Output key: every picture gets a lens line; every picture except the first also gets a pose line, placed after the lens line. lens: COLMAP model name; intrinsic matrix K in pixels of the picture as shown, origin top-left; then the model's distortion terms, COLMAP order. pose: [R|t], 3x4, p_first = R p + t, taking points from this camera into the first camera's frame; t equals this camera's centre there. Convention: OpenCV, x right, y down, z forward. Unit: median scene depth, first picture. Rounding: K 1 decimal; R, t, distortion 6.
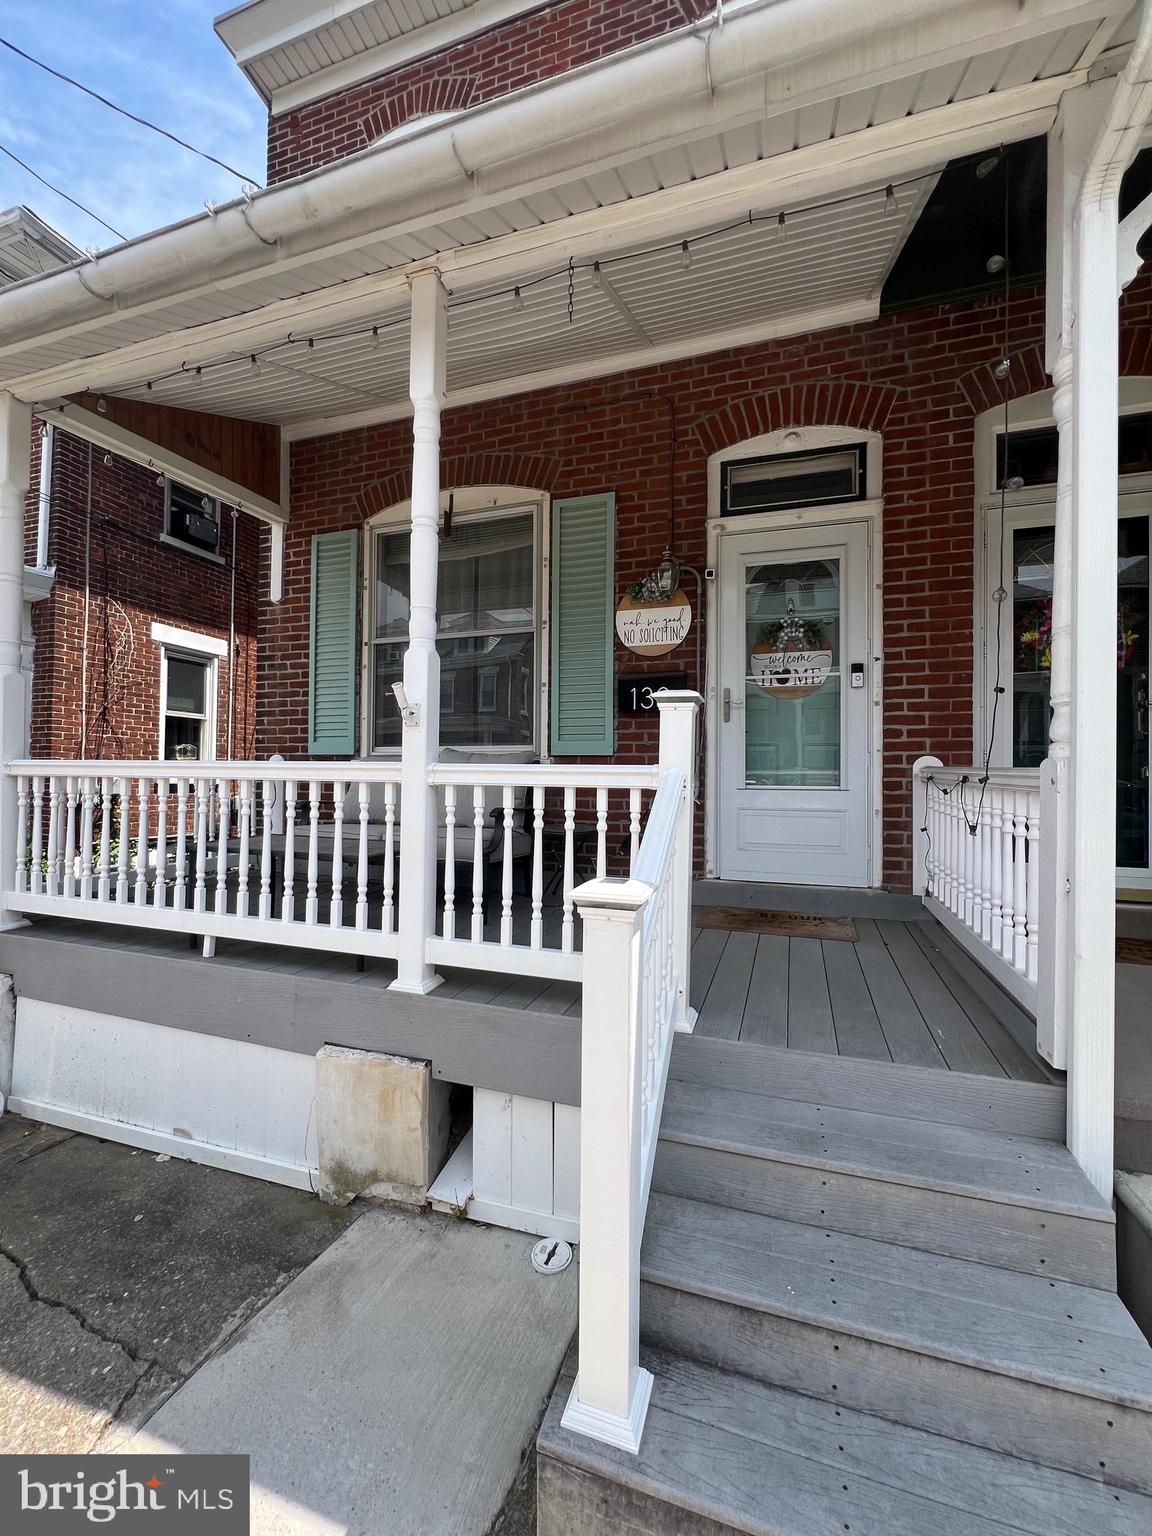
lens RADIAL K [[621.4, 0, 579.5], [0, 621.4, 767.2], [0, 0, 1]] dist [-0.003088, 0.000727]
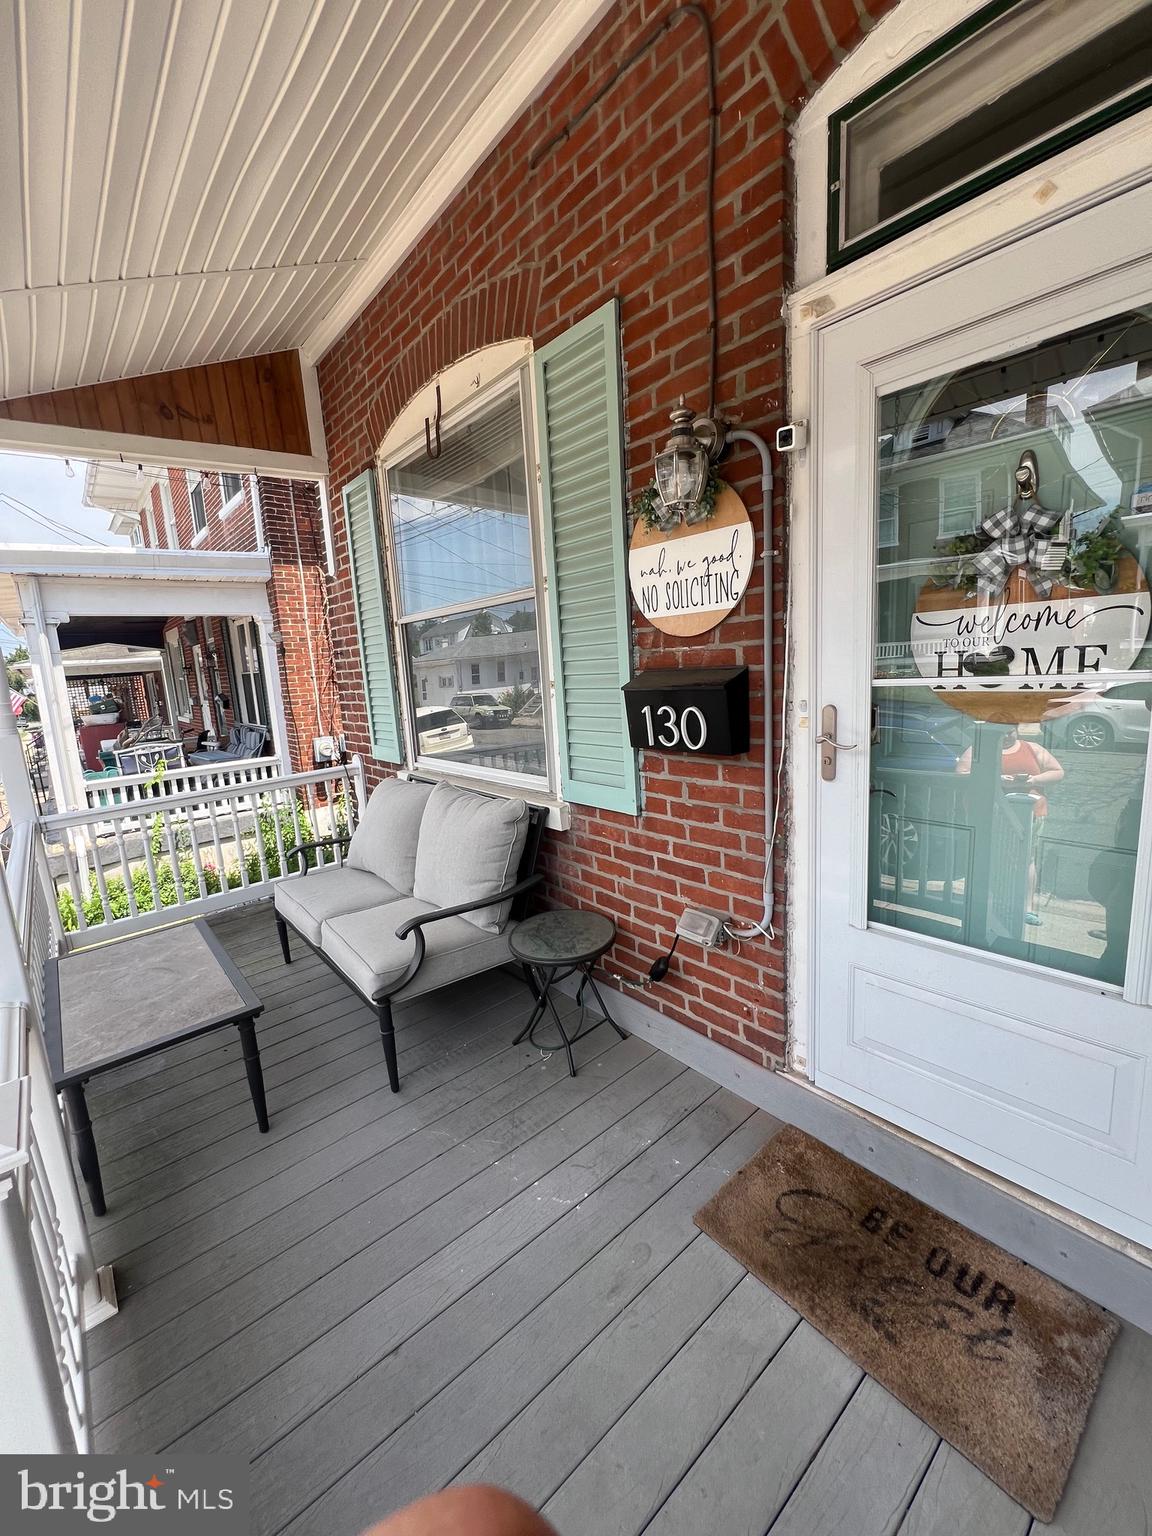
lens RADIAL K [[621.4, 0, 573.1], [0, 621.4, 768.1], [0, 0, 1]] dist [-0.003088, 0.000727]
pose [[0.854882, 0.029382, -0.517990, 0.303370], [0.074097, 0.981246, 0.177948, -0.171447], [0.513504, -0.190506, 0.836673, 0.512805]]
